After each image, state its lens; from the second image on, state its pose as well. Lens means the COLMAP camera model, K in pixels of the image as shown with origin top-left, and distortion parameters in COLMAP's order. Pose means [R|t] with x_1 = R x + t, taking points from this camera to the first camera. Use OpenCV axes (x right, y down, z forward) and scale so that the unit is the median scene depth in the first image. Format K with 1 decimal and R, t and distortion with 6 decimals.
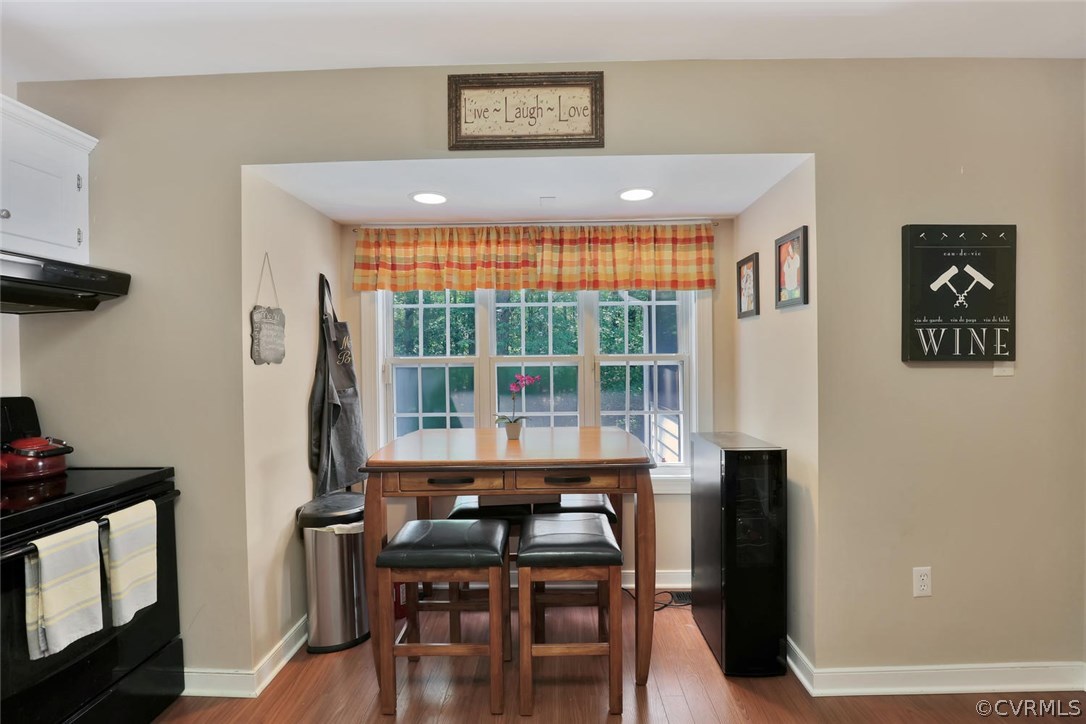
lens RADIAL K [[507.8, 0, 563.0], [0, 507.8, 362.3], [0, 0, 1]] dist [-0.027169, 0.000642]
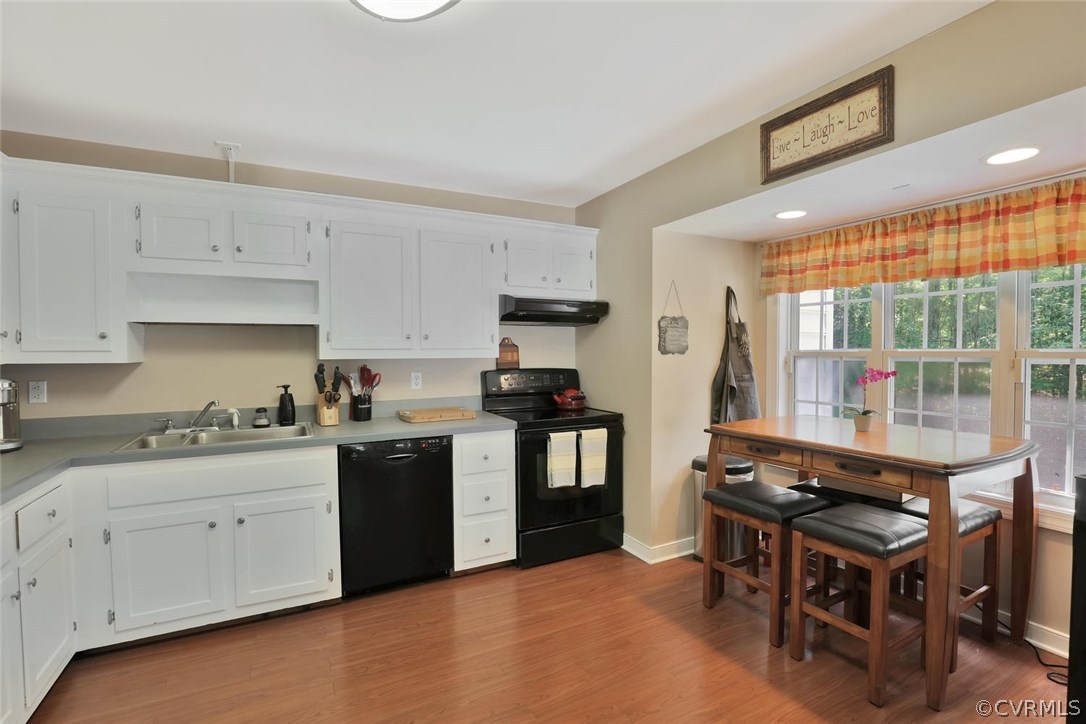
lens RADIAL K [[513.9, 0, 543.0], [0, 513.9, 362.0], [0, 0, 1]] dist [-0.015495, 0.000401]
pose [[0.472690, 0.029513, -0.880734, 0.574057], [-0.014954, 0.999564, 0.025469, -0.006509], [0.881102, 0.001132, 0.472925, -0.067332]]
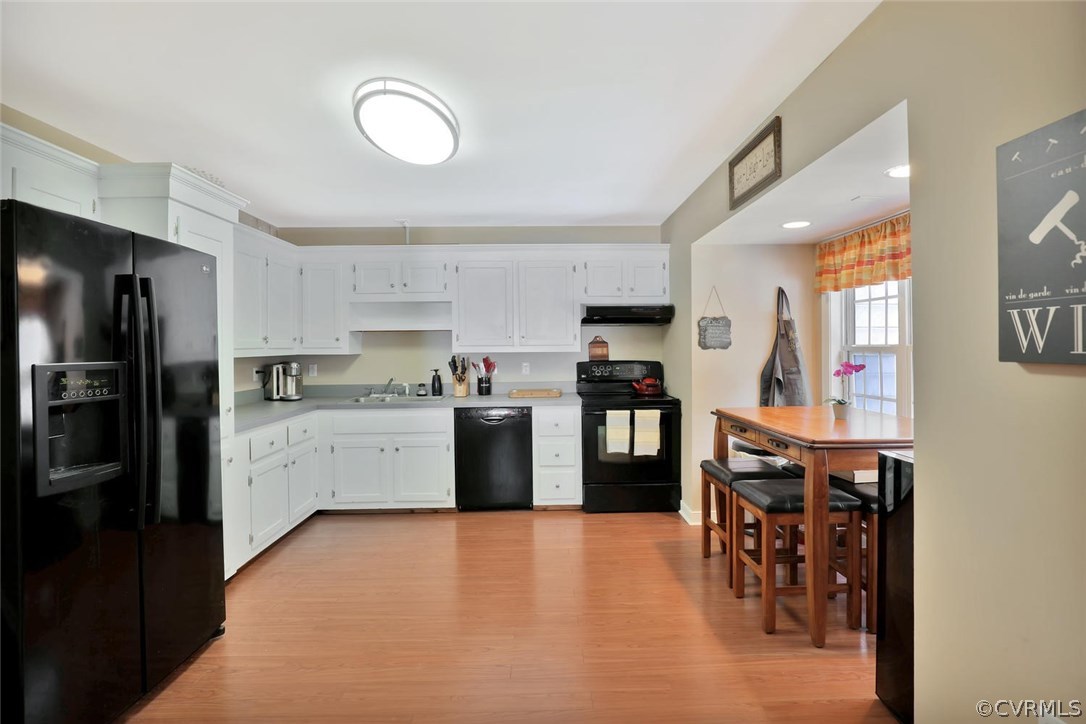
lens RADIAL K [[509.1, 0, 553.6], [0, 509.1, 349.6], [0, 0, 1]] dist [0.000067, 0.000192]
pose [[0.043692, 0.017962, -0.998884, 1.148983], [-0.007926, 0.999813, 0.017632, -0.021571], [0.999014, 0.007147, 0.043827, 0.354987]]
